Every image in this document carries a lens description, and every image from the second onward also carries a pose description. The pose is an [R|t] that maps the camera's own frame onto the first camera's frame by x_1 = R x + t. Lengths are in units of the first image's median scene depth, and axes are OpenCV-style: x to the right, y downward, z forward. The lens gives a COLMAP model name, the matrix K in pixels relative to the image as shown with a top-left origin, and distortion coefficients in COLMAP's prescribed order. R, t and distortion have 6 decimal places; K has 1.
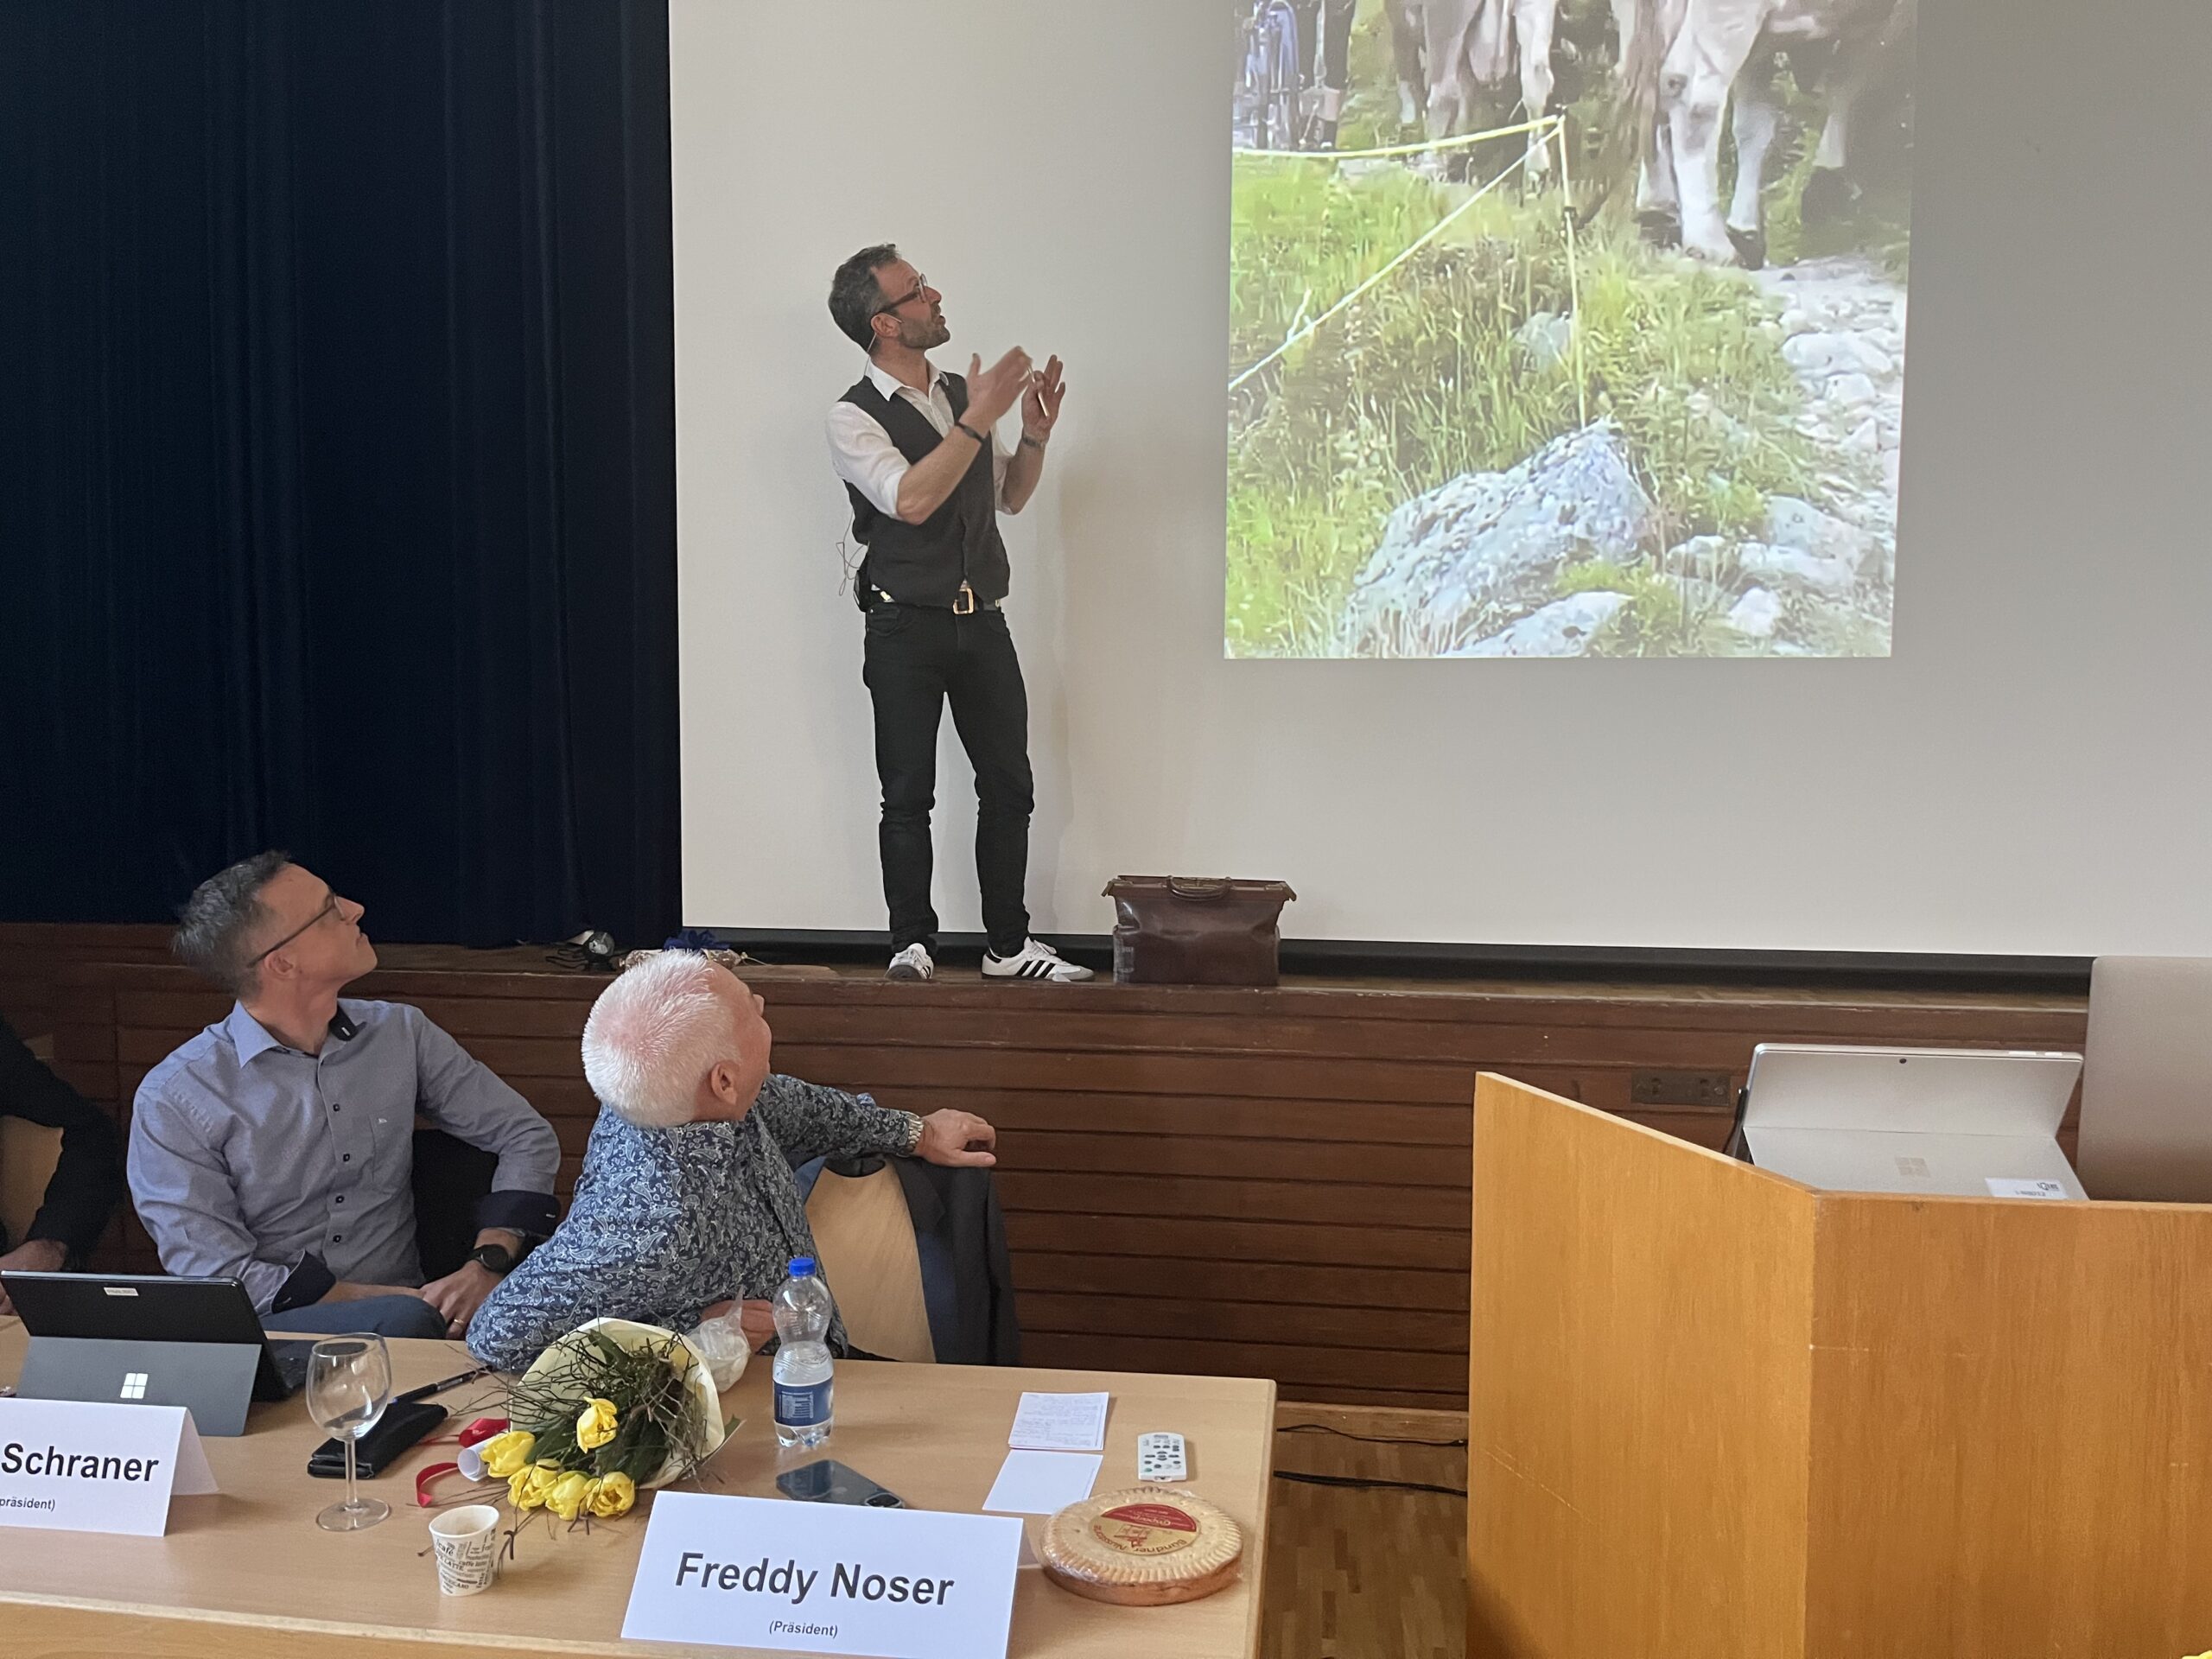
lens RADIAL K [[1672.8, 0, 1117.2], [0, 1672.8, 820.8], [0, 0, 1]] dist [0.061368, -0.086284]
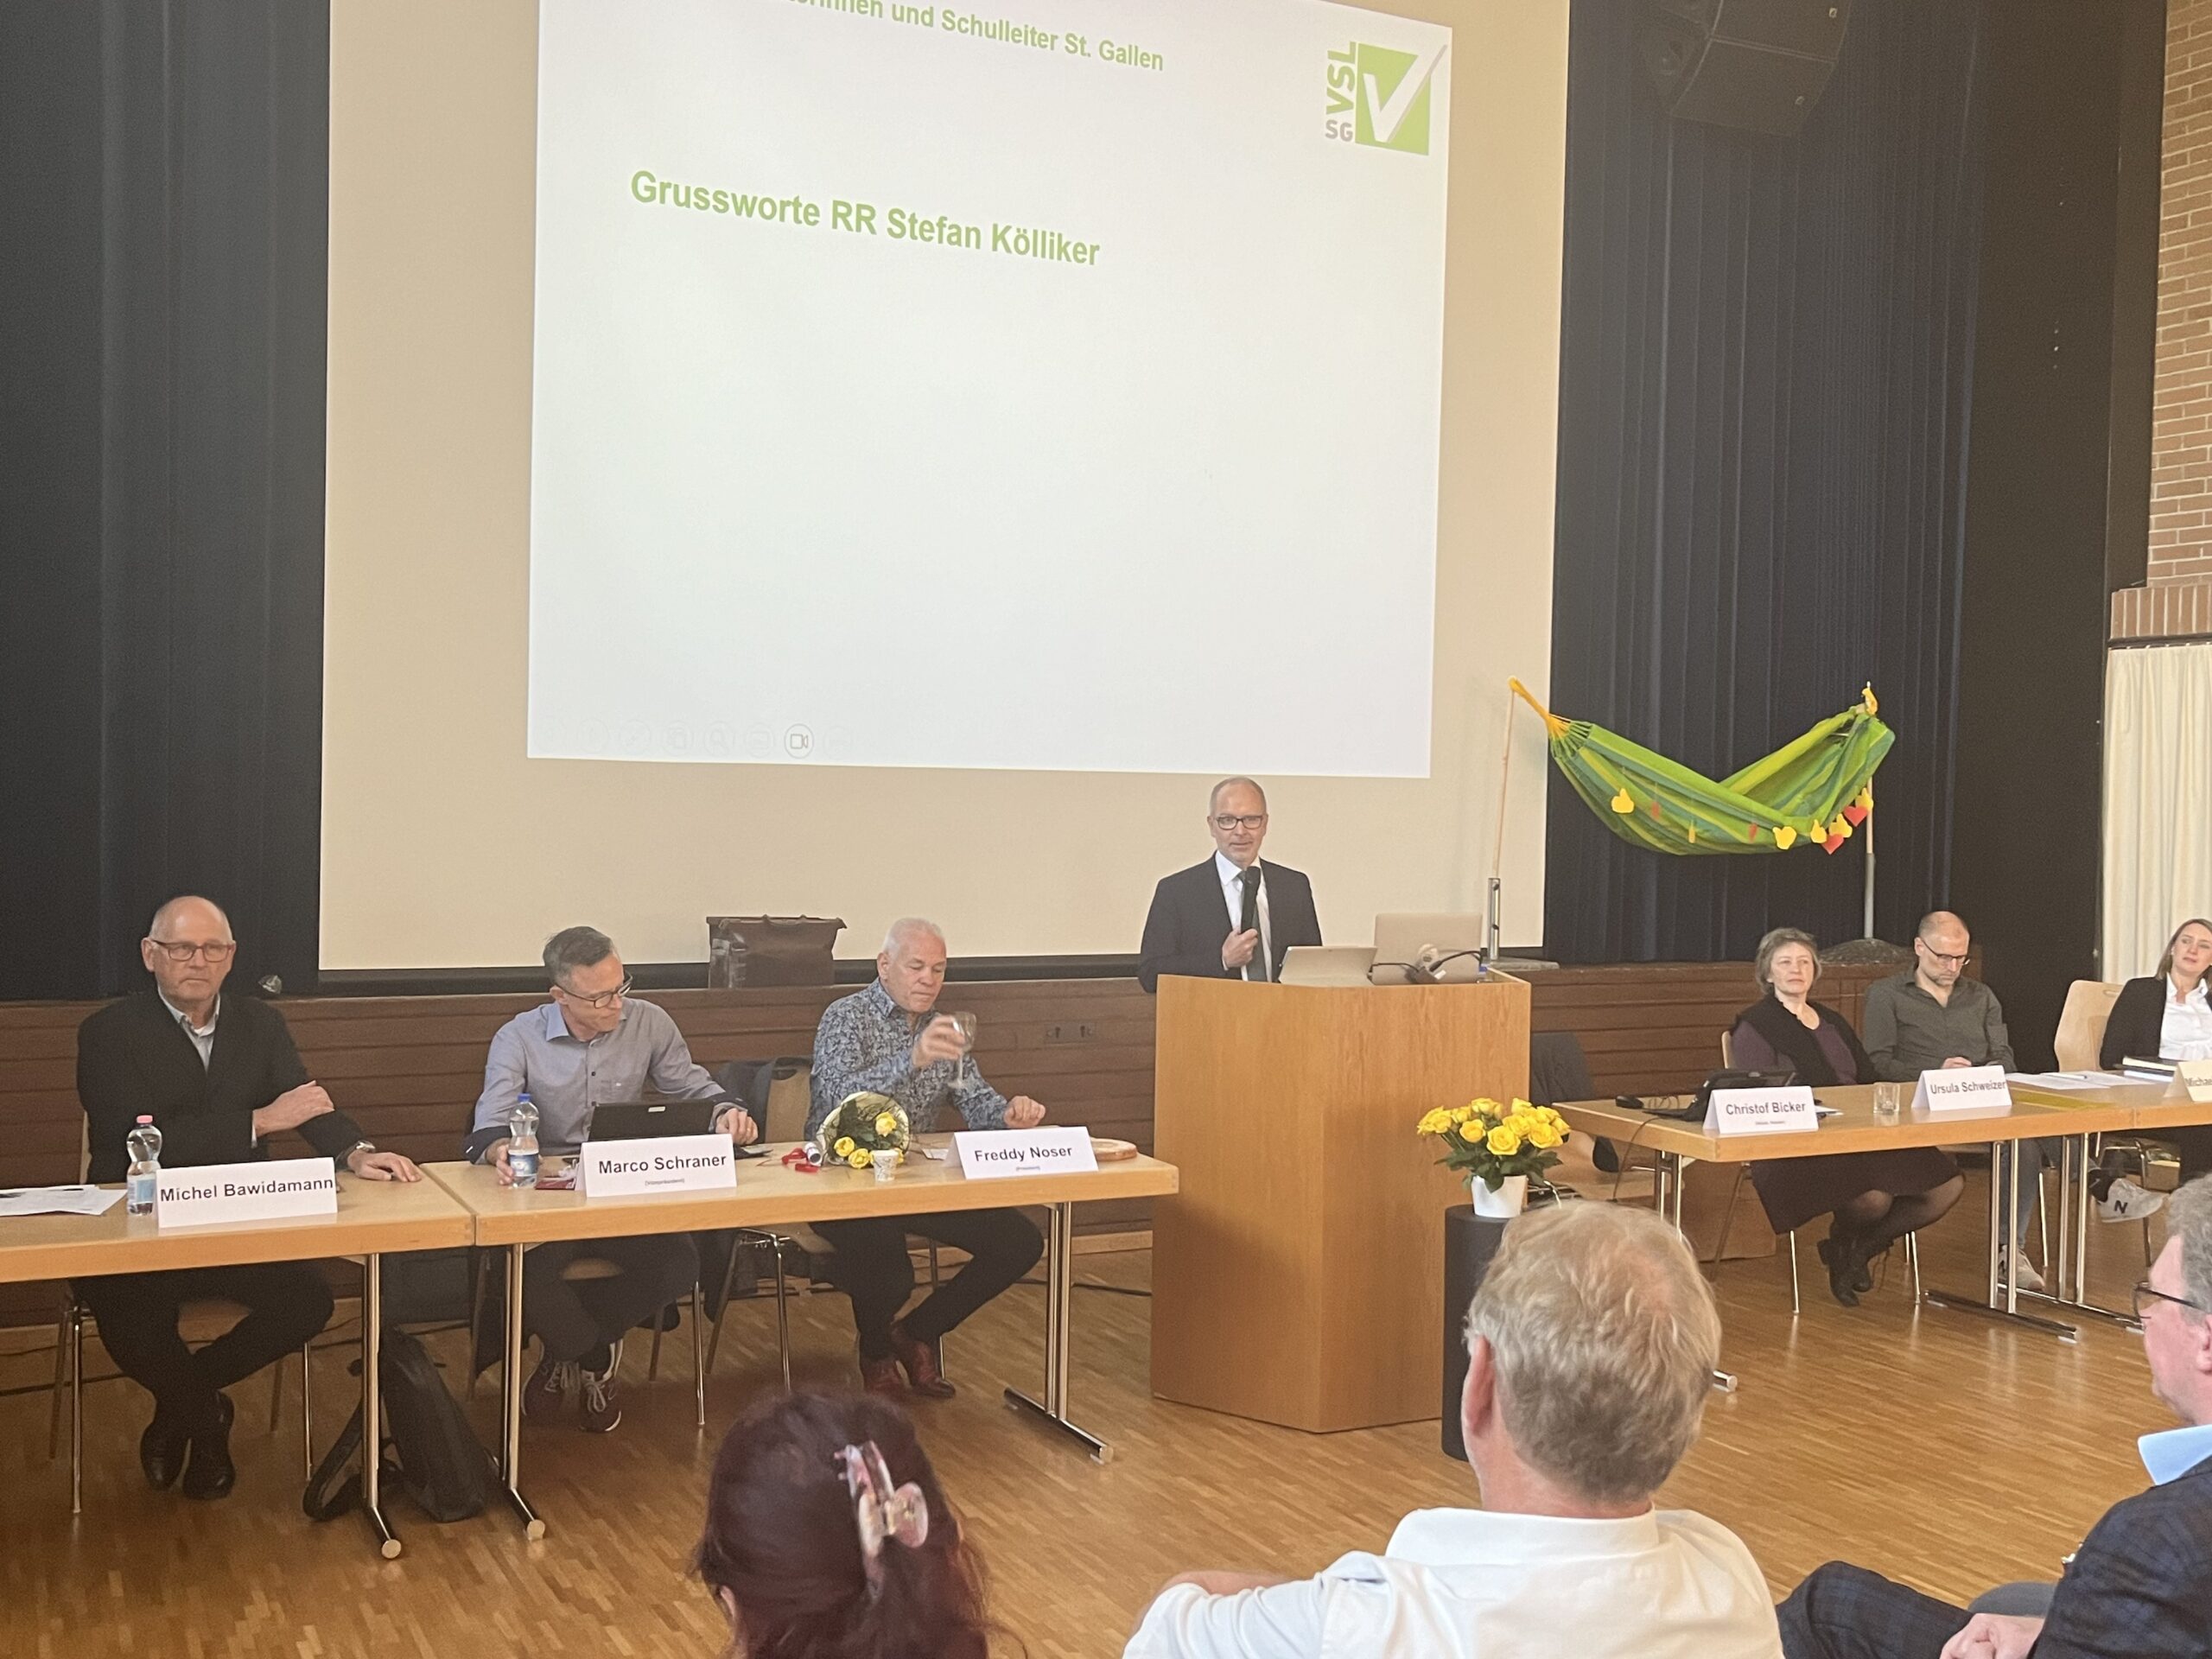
lens RADIAL K [[2226.9, 0, 1097.8], [0, 2226.9, 799.0], [0, 0, 1]] dist [0.038397, 0.000000]
pose [[0.830304, 0.008649, 0.557244, -0.894252], [0.013598, 0.999267, -0.035771, 0.006010], [-0.557145, 0.037278, 0.829578, -0.877385]]
